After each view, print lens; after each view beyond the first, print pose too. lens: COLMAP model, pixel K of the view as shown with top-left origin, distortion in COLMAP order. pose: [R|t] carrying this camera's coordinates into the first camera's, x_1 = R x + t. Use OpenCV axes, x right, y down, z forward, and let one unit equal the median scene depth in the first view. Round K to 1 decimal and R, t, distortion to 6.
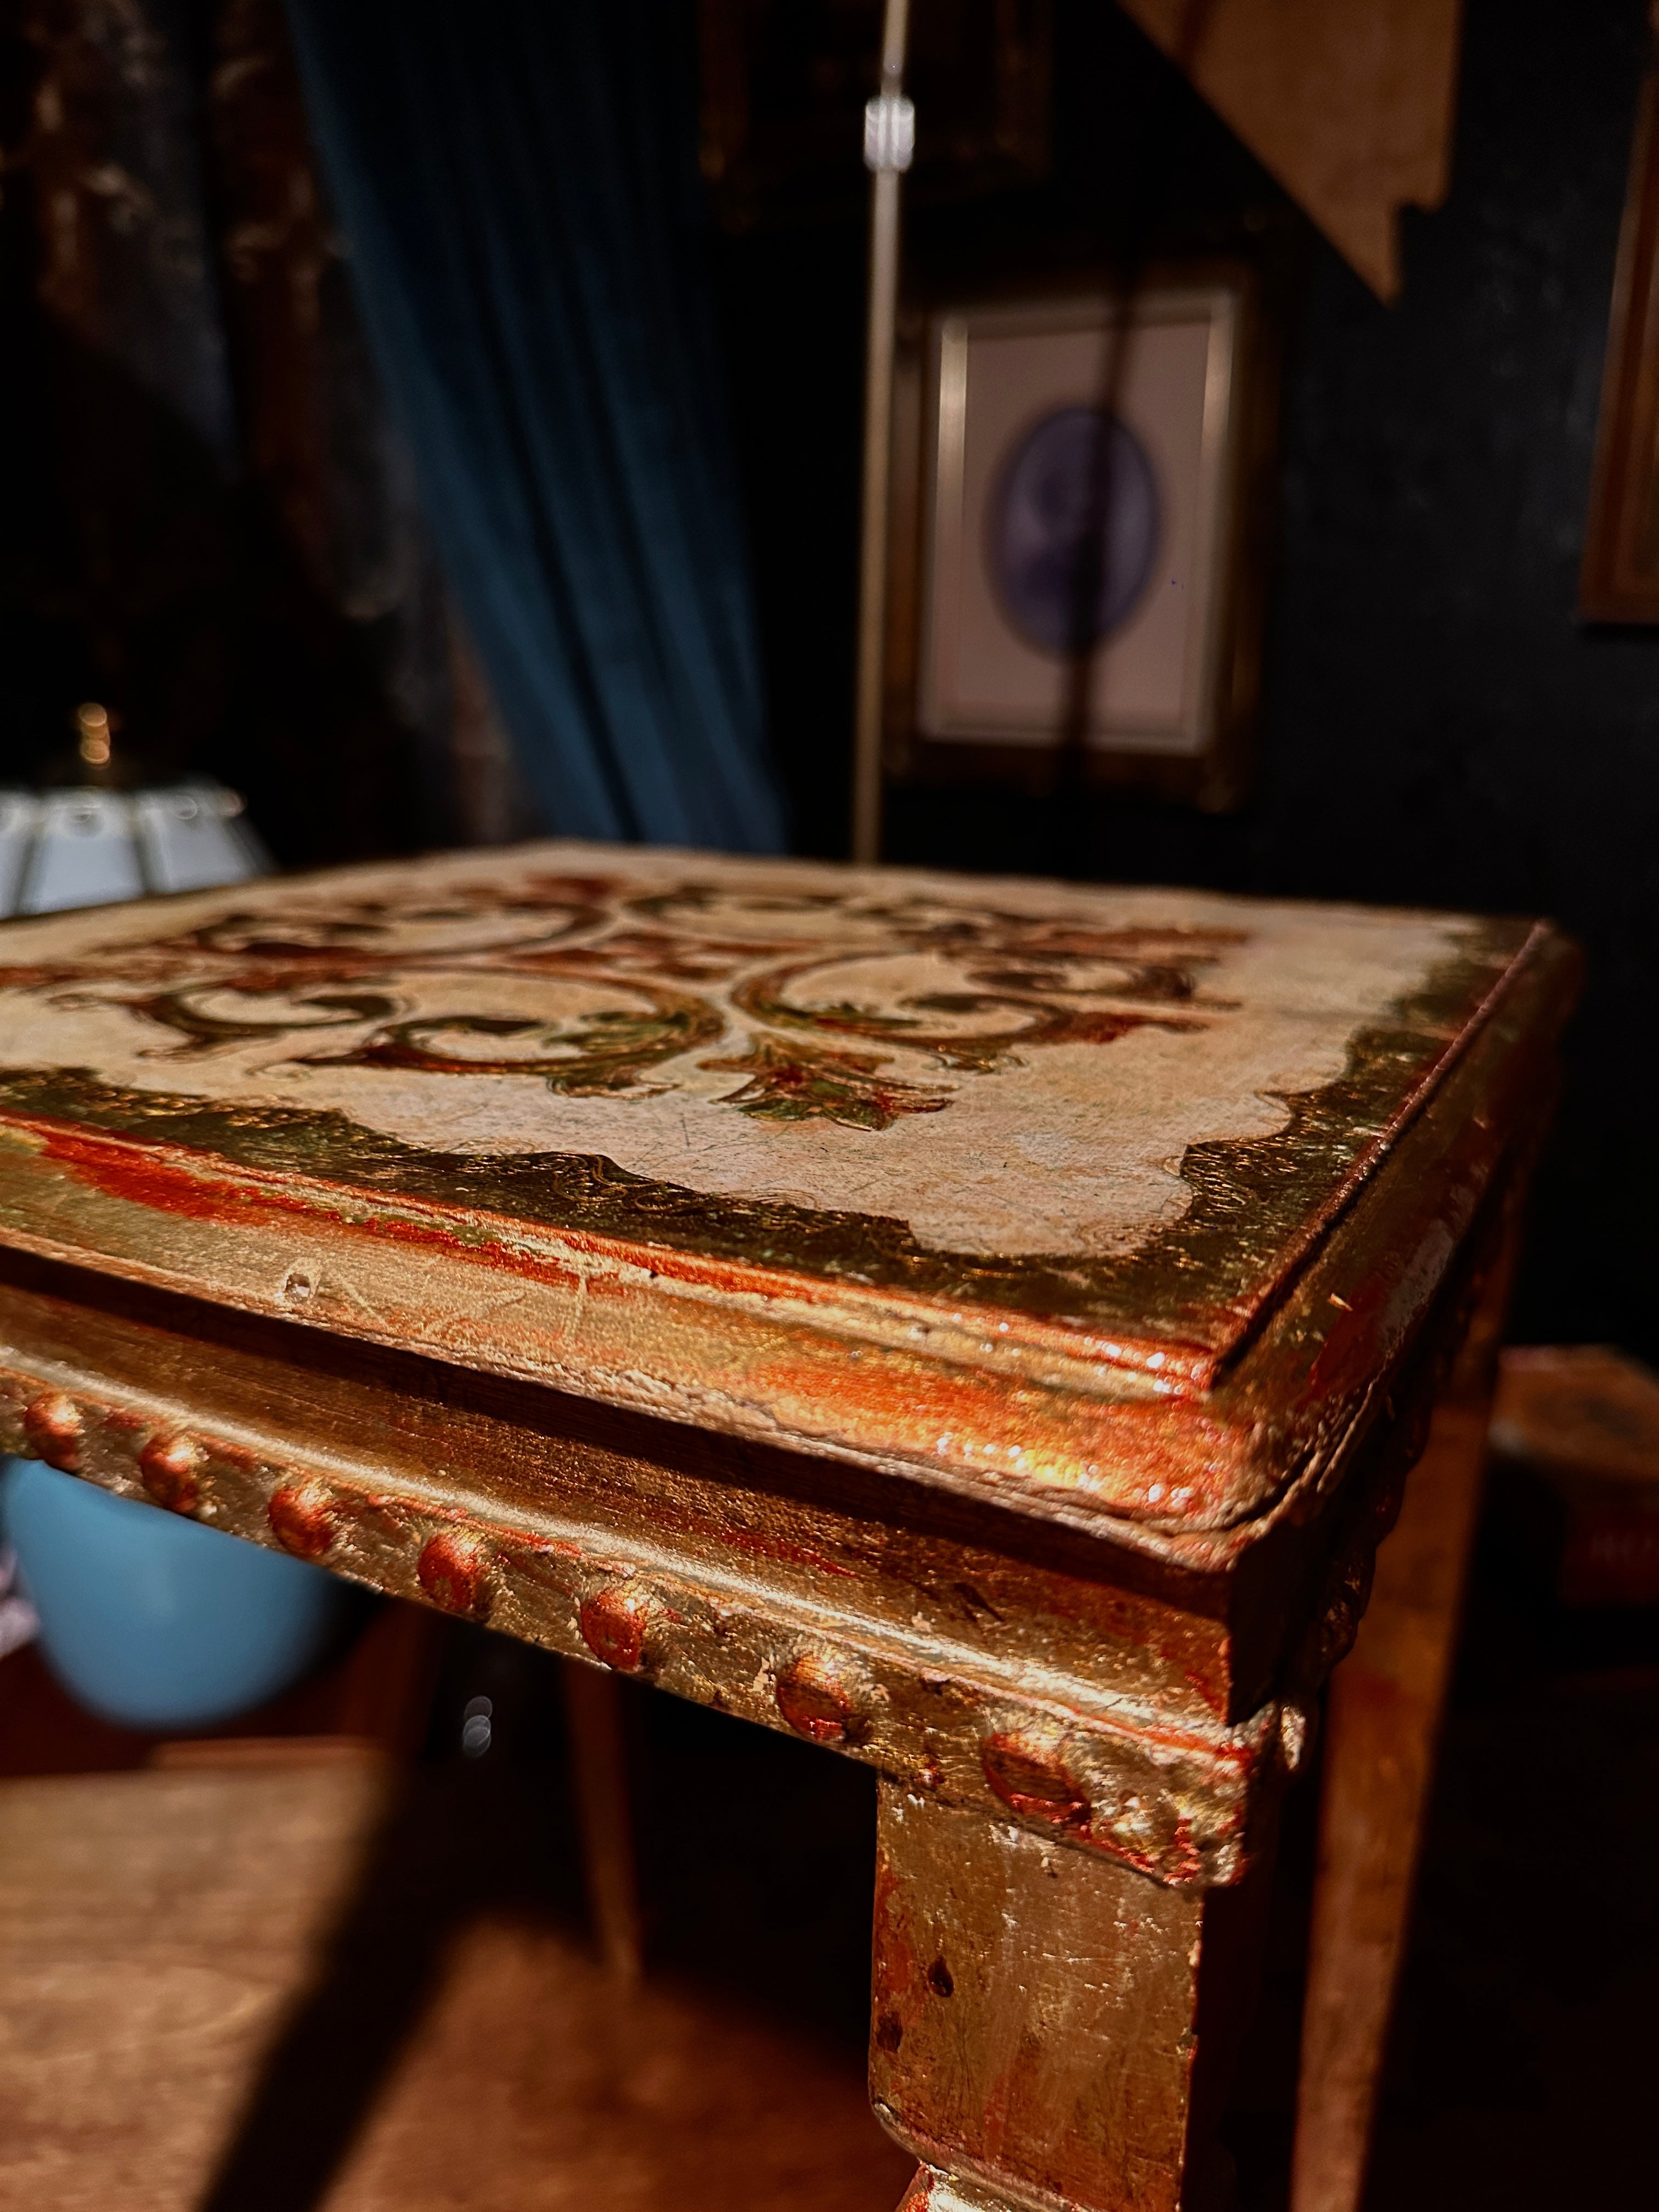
lens RADIAL K [[1617.7, 0, 829.5], [0, 1617.7, 1106.0], [0, 0, 1]] dist [0.164693, -0.444505]
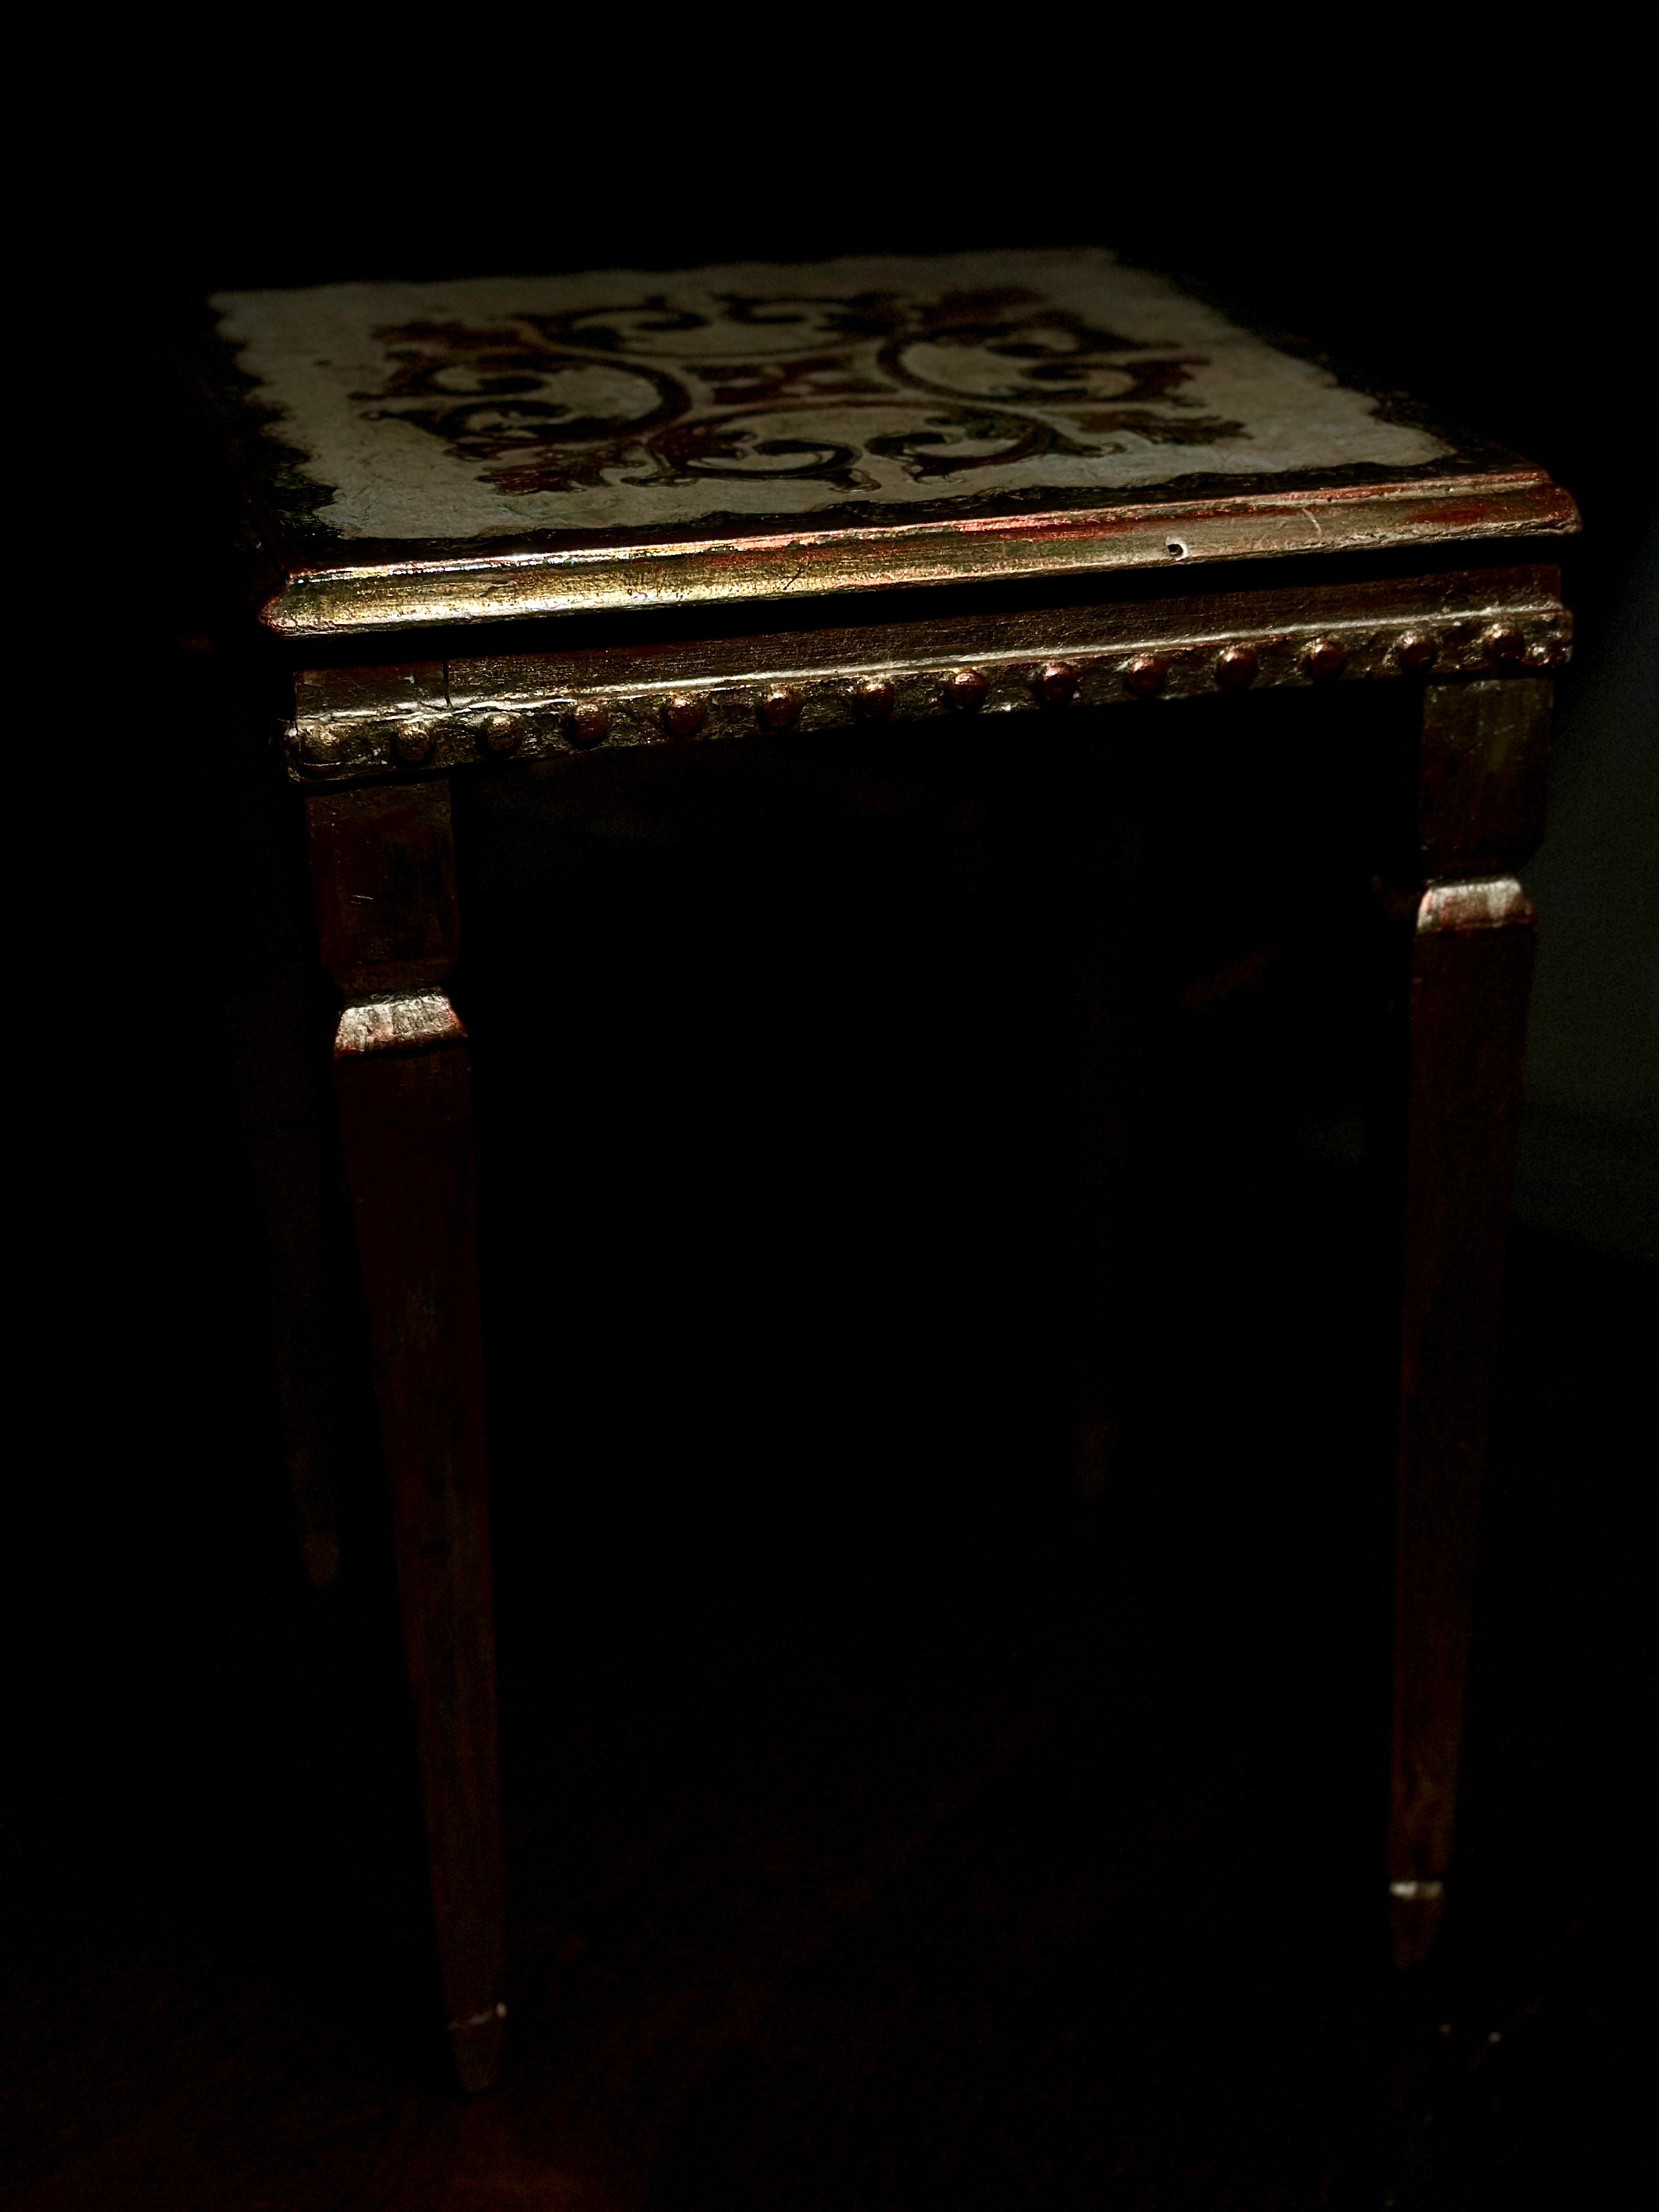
lens RADIAL K [[4138.8, 0, 832.9], [0, 4138.8, 972.5], [0, 0, 1]] dist [0.124755, 0.108853]
pose [[0.721056, -0.266110, 0.639737, -4.672652], [0.191296, 0.963877, 0.185330, -0.489372], [-0.665946, -0.011254, 0.745915, -3.016155]]
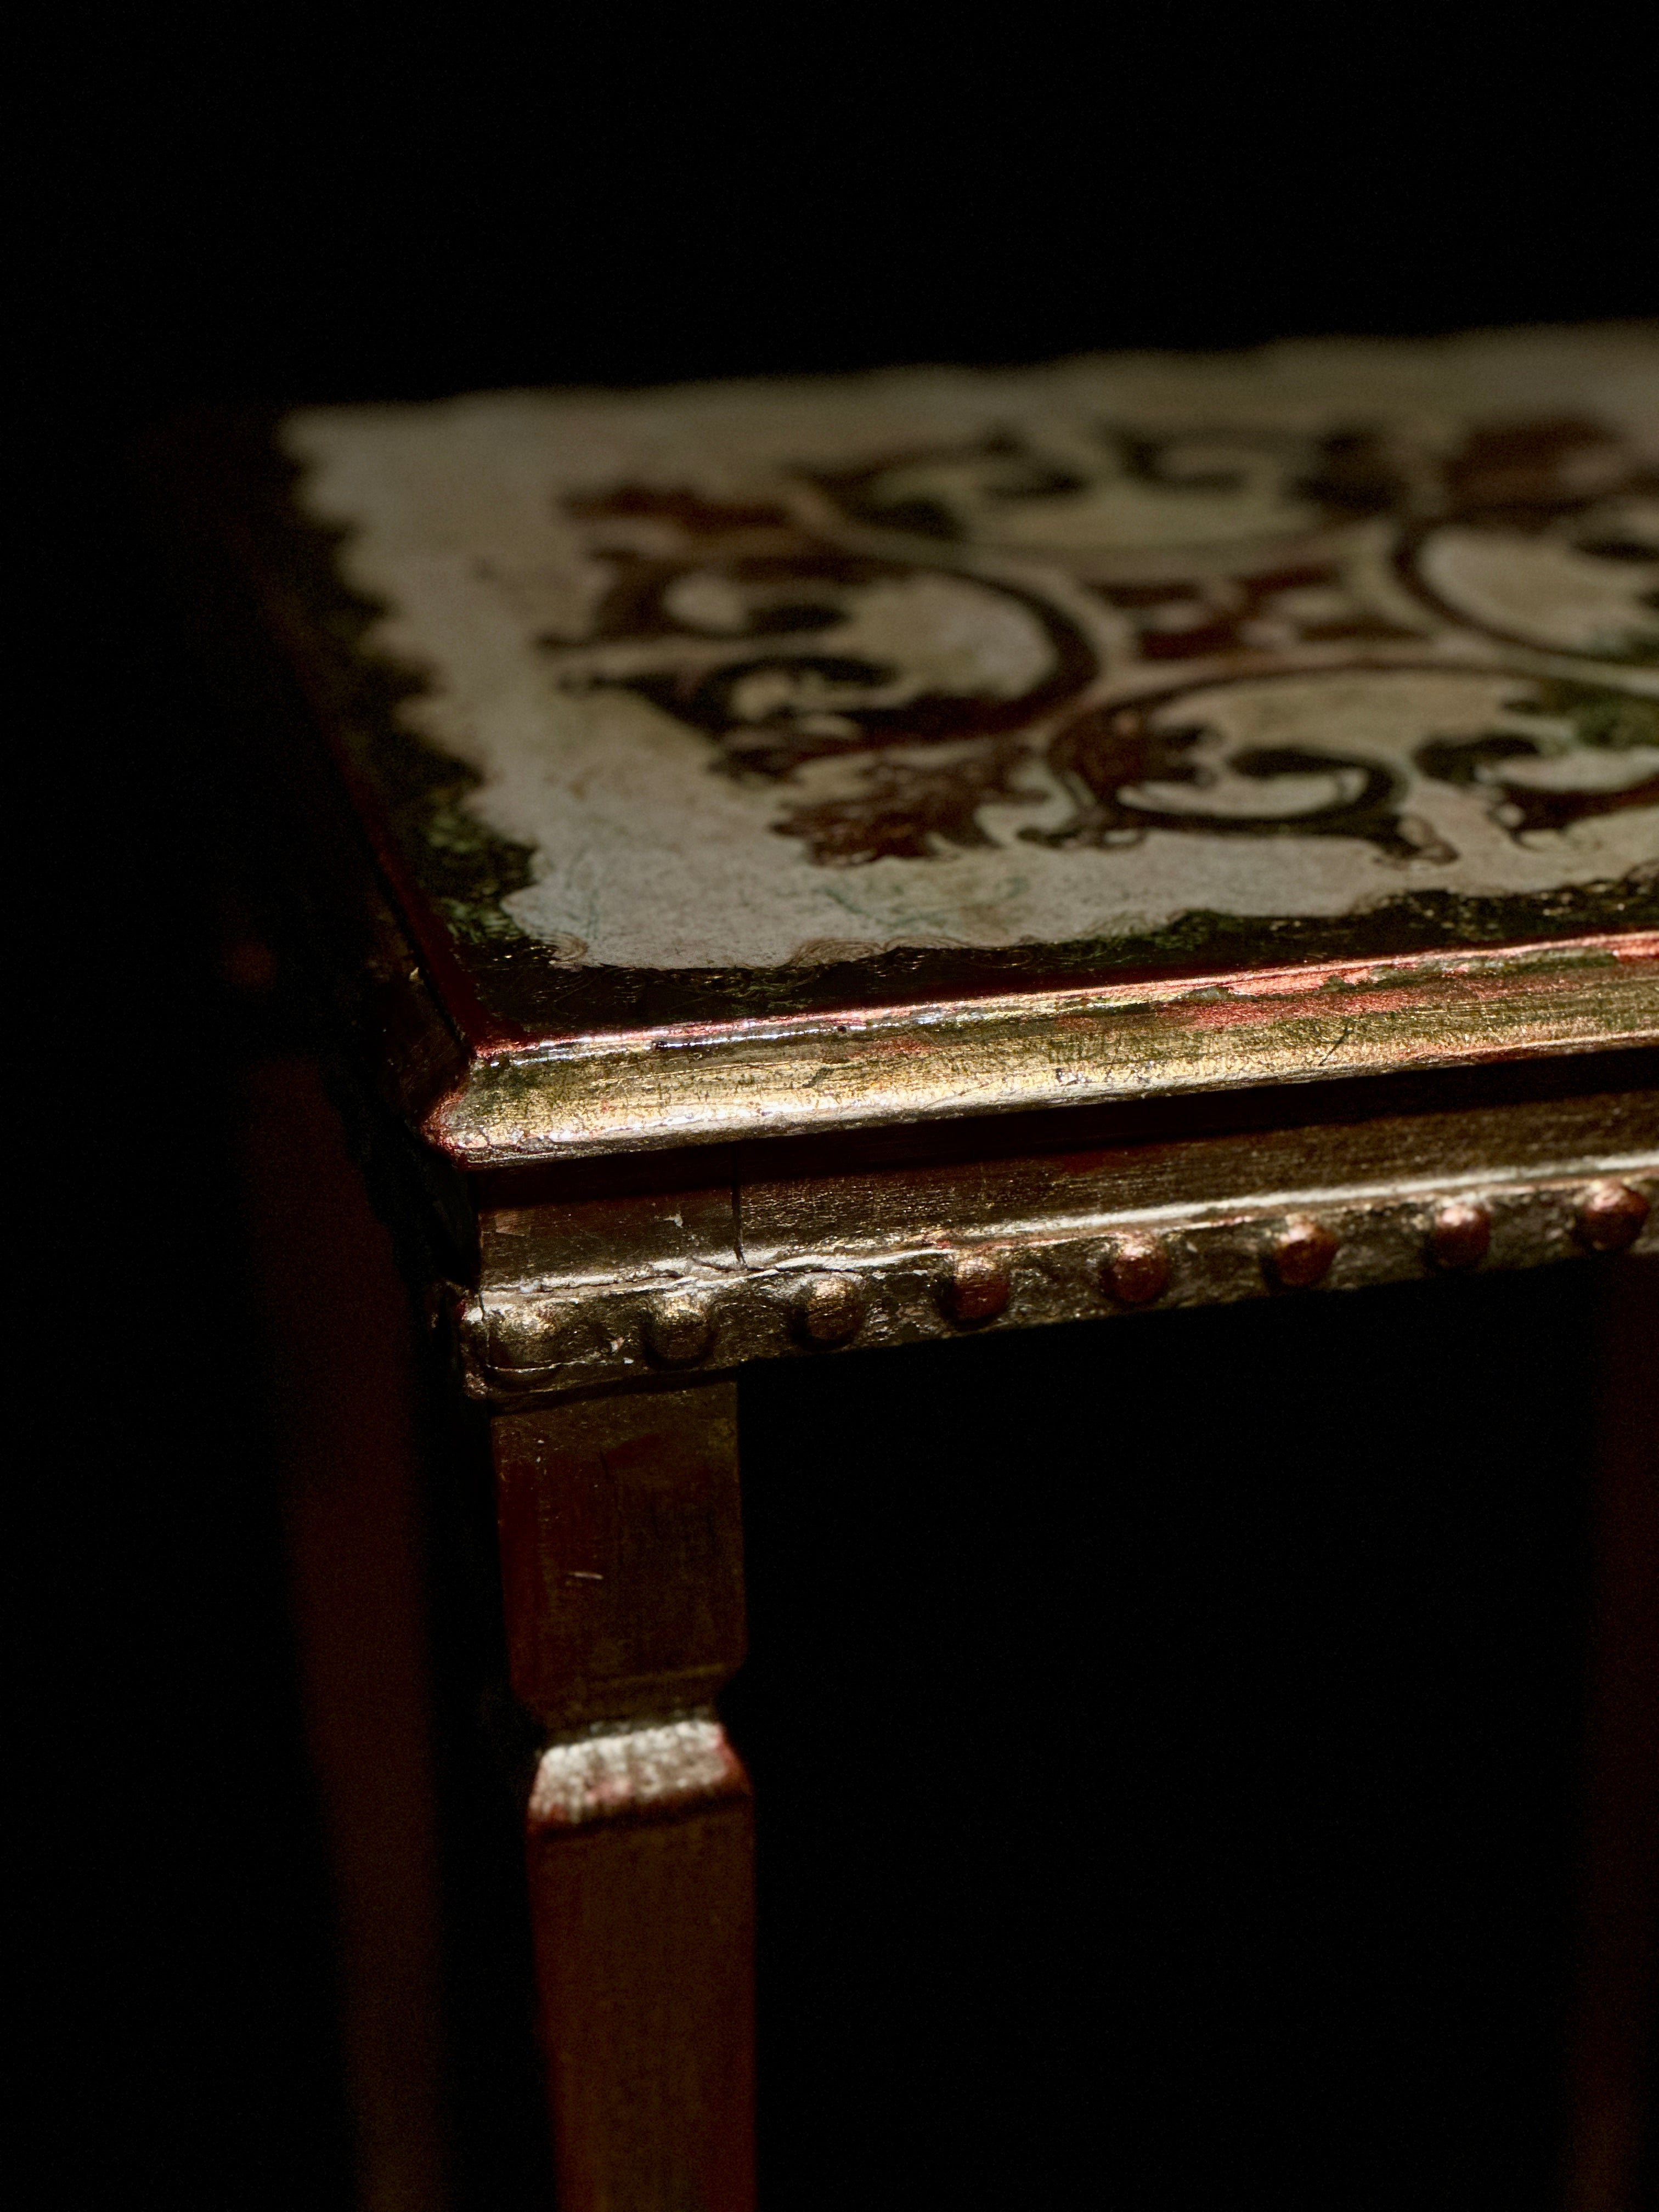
lens RADIAL K [[5223.0, 0, 842.6], [0, 5223.0, 1061.4], [0, 0, 1]] dist [-0.700435, 19.473108]
pose [[0.732247, -0.276241, 0.622499, -3.773135], [0.182888, 0.960229, 0.210981, -0.907003], [-0.656023, -0.040643, 0.753646, -1.558812]]
